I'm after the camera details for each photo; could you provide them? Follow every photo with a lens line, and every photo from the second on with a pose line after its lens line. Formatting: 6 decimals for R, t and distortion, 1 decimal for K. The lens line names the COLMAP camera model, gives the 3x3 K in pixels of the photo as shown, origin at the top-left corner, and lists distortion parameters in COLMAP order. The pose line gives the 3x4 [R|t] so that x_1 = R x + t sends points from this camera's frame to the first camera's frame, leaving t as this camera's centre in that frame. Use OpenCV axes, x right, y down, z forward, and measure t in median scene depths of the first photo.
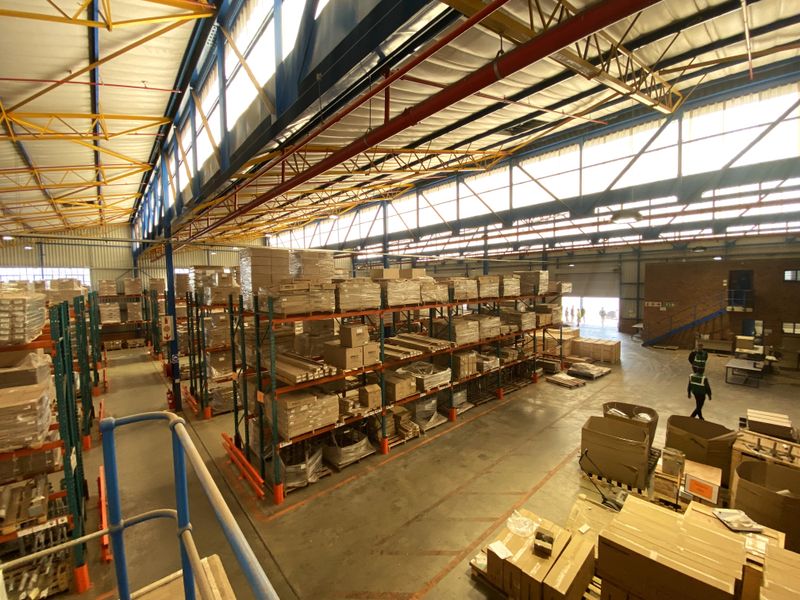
lens RADIAL K [[318.3, 0, 397.2], [0, 318.3, 298.1], [0, 0, 1]] dist [0.001426, -0.014271]
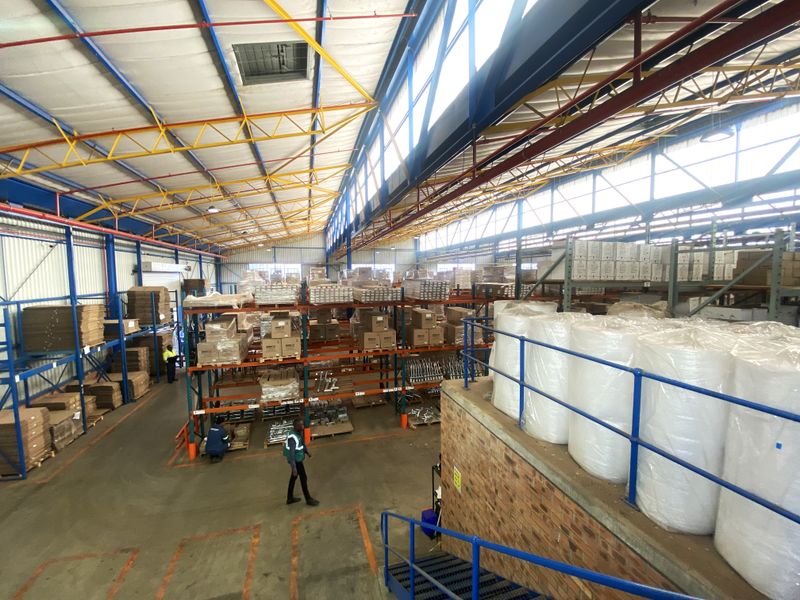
lens RADIAL K [[318.3, 0, 397.2], [0, 318.3, 298.1], [0, 0, 1]] dist [0.001426, -0.014271]
pose [[0.894768, 0.040736, -0.444670, 0.138104], [-0.027484, 0.998966, 0.036212, -0.004635], [0.445685, -0.020180, 0.894962, -0.221187]]
